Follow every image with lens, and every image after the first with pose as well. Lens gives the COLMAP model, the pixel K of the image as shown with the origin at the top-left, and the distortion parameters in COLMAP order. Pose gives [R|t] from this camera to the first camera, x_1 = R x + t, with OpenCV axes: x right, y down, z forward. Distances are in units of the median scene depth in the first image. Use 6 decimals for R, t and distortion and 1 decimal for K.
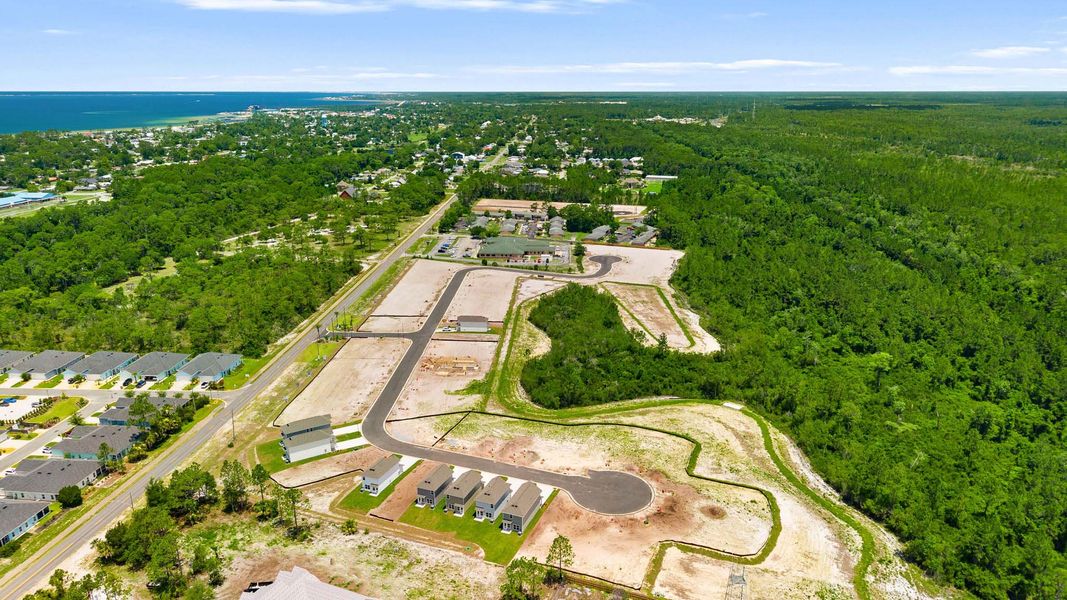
lens RADIAL K [[738.0, 0, 533.3], [0, 738.0, 304.5], [0, 0, 1]] dist [-0.001648, 0.002721]
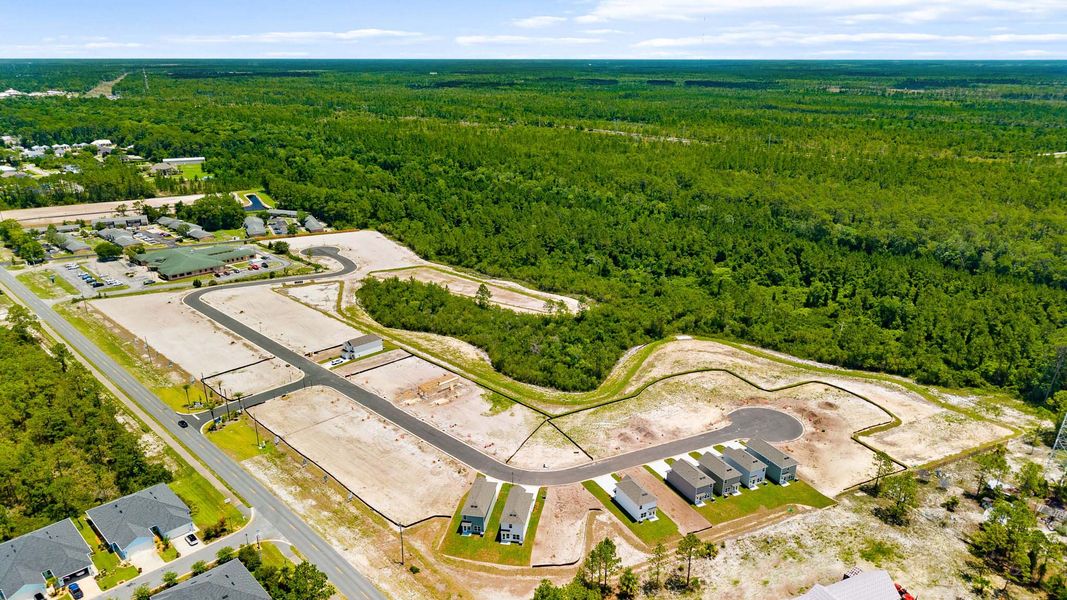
lens RADIAL K [[738.0, 0, 530.5], [0, 738.0, 294.6], [0, 0, 1]] dist [-0.001648, 0.002721]
pose [[0.670174, -0.236444, 0.703535, -0.689065], [0.210790, 0.969502, 0.125036, -0.123550], [-0.711642, 0.064502, 0.699575, 0.342646]]
